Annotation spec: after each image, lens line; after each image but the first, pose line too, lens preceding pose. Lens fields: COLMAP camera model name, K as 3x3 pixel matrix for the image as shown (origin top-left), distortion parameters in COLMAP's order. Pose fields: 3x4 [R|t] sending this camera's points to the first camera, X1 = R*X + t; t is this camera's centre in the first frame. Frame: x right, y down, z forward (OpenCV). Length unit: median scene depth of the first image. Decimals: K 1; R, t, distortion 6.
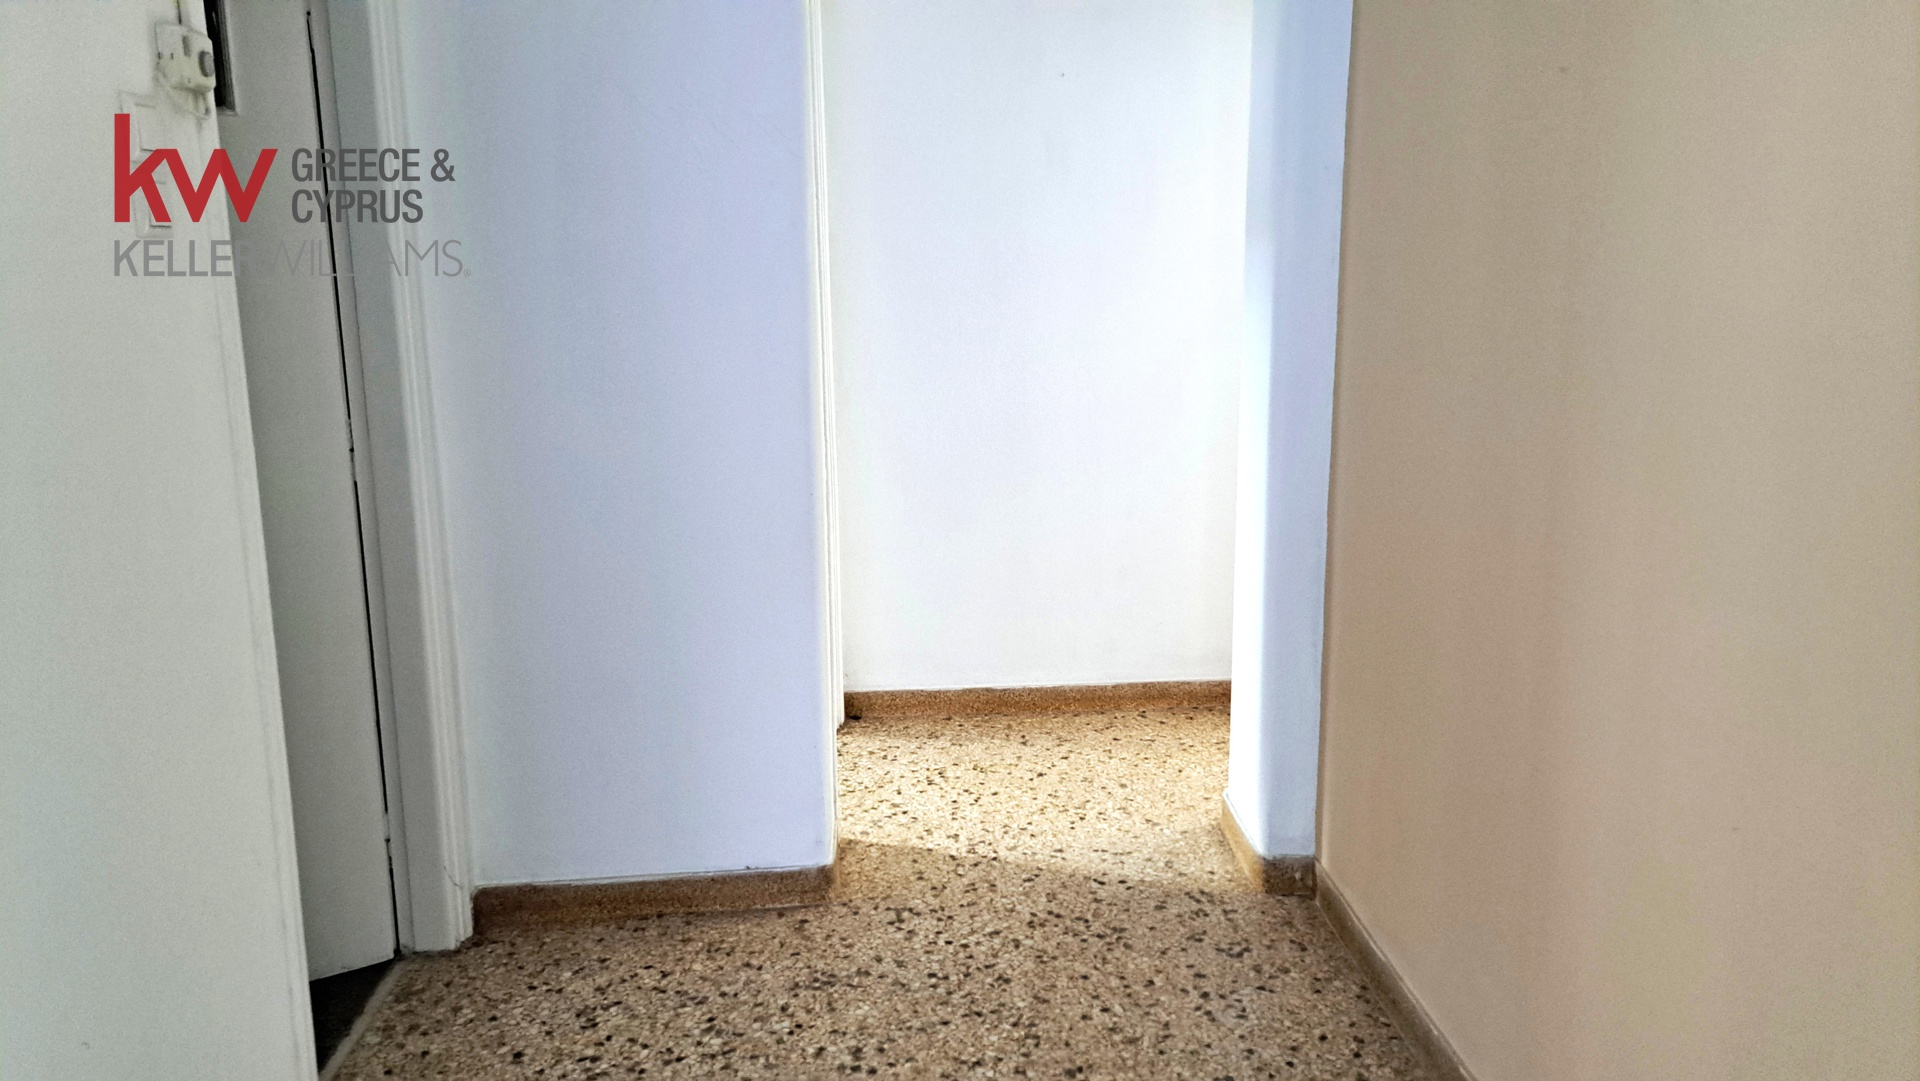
lens RADIAL K [[1379.2, 0, 993.8], [0, 1379.2, 489.6], [0, 0, 1]] dist [0.061975, -0.031006]
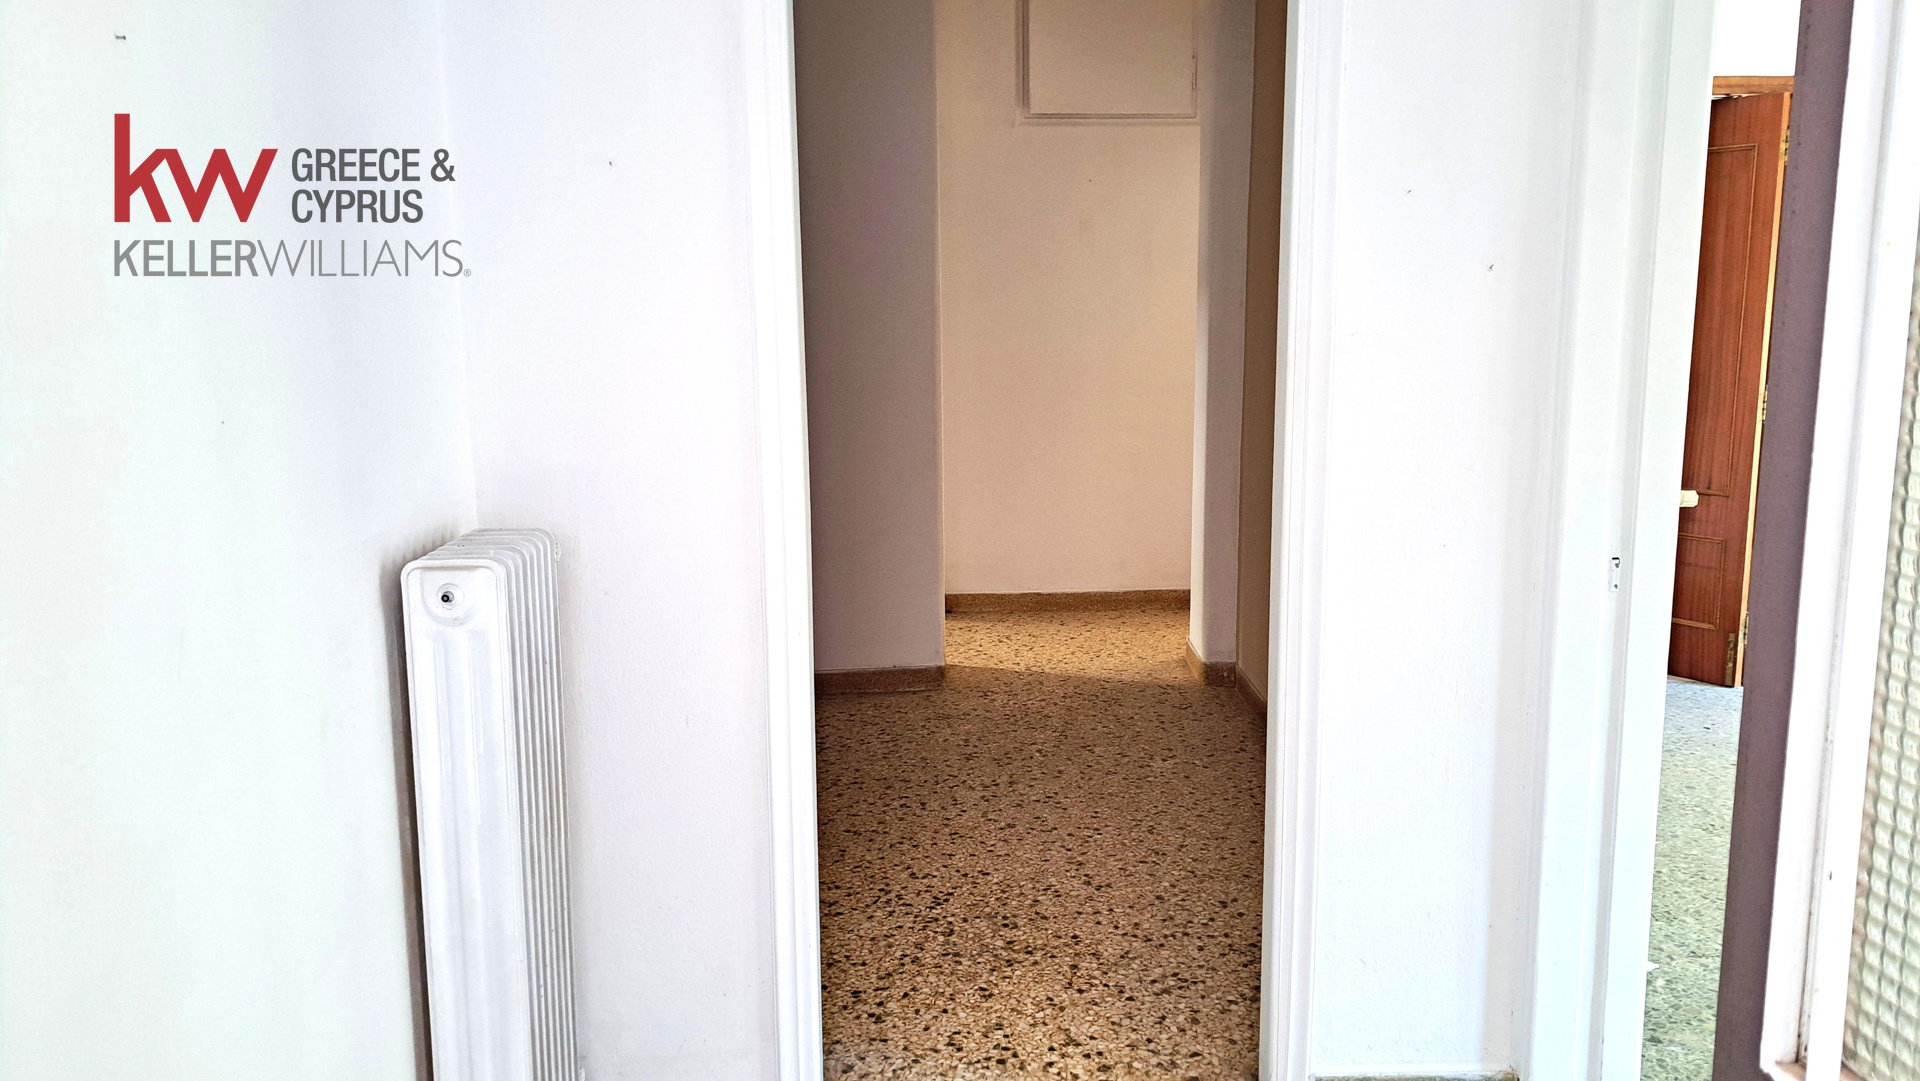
lens RADIAL K [[1379.2, 0, 1012.7], [0, 1379.2, 519.0], [0, 0, 1]] dist [0.061975, -0.031006]
pose [[0.999778, 0.005623, -0.020303, -0.002527], [-0.005745, 0.999966, -0.005949, 0.105000], [0.020269, 0.006064, 0.999776, -0.661647]]
